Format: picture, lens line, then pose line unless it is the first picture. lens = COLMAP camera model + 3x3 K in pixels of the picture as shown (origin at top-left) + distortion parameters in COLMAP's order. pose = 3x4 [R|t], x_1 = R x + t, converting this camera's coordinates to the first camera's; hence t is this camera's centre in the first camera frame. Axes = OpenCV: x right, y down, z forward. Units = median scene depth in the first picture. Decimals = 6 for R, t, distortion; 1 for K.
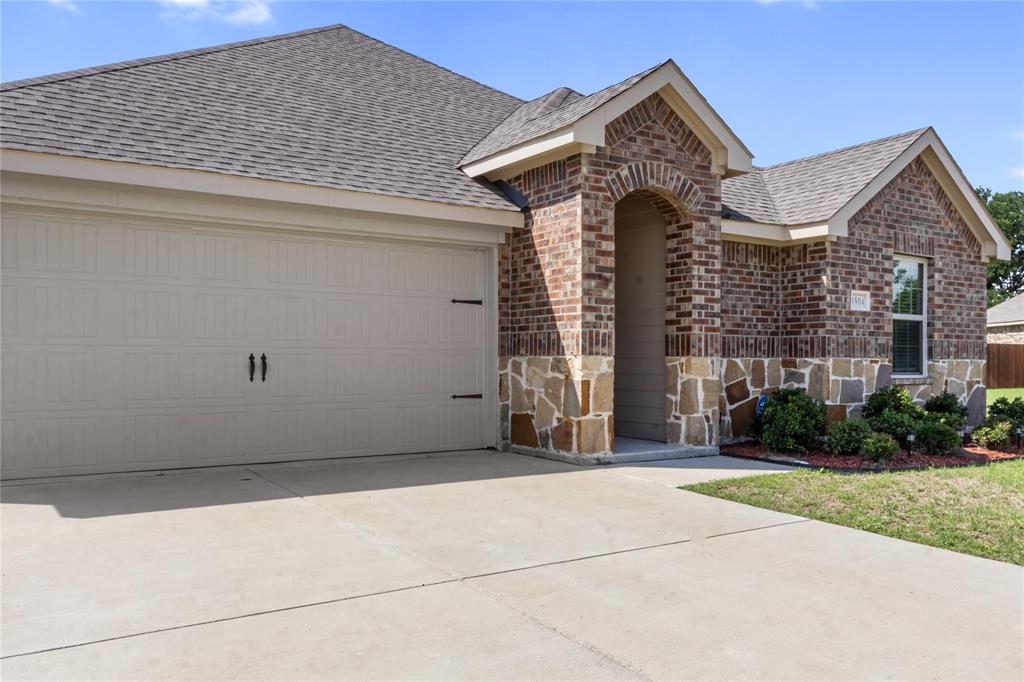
lens RADIAL K [[825.9, 0, 513.7], [0, 825.9, 366.8], [0, 0, 1]] dist [-0.002486, 0.003258]
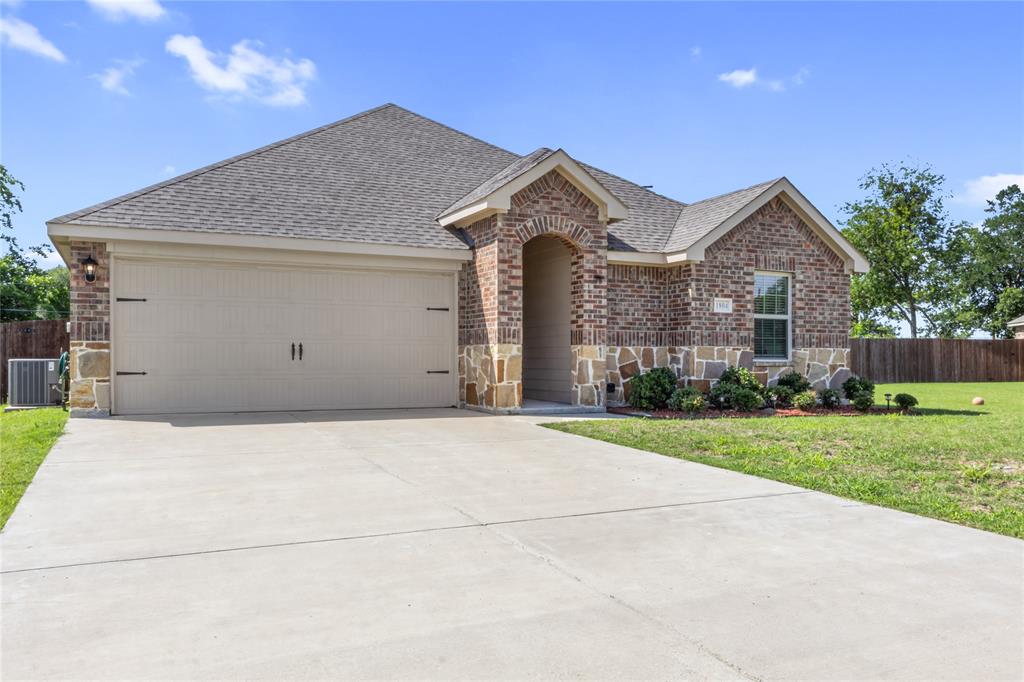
lens RADIAL K [[801.9, 0, 511.7], [0, 801.9, 355.3], [0, 0, 1]] dist [-0.003277, -0.000351]
pose [[0.988935, -0.000968, -0.148344, 0.276314], [-0.000882, 0.999923, -0.012403, 0.022032], [0.148345, 0.012397, 0.988858, -0.401476]]
